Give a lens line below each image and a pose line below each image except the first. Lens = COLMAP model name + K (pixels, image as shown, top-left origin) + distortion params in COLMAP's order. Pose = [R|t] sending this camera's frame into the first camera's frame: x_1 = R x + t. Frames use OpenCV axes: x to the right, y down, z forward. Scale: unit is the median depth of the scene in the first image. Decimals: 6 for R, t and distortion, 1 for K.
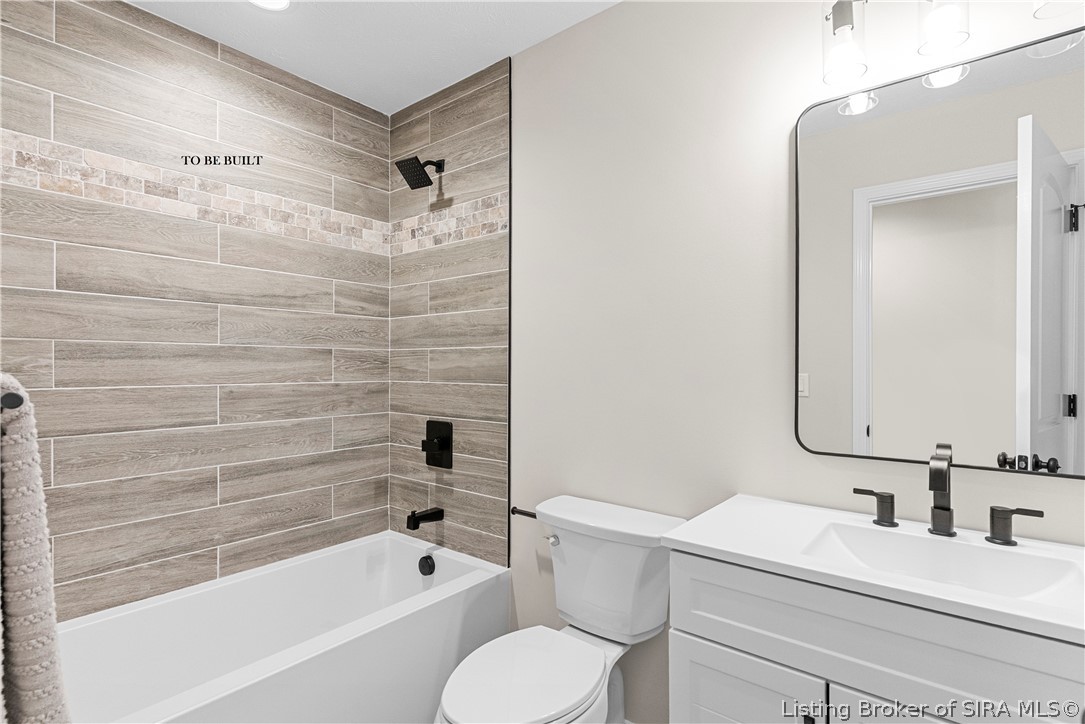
lens RADIAL K [[525.4, 0, 549.0], [0, 525.4, 365.6], [0, 0, 1]] dist [0.008023, -0.002255]
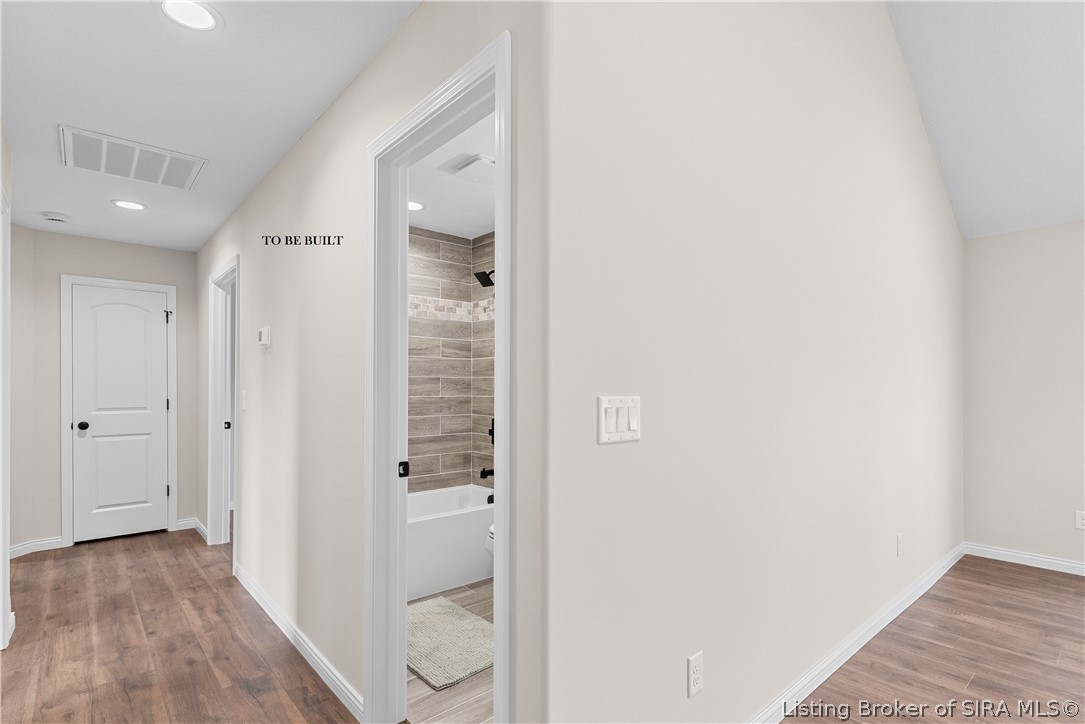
lens RADIAL K [[525.4, 0, 548.4], [0, 525.4, 387.0], [0, 0, 1]] dist [0.008023, -0.002255]
pose [[0.986031, -0.001191, -0.166557, 0.230733], [0.000937, 0.999998, -0.001601, 0.003347], [0.166559, 0.001423, 0.986031, -0.651434]]
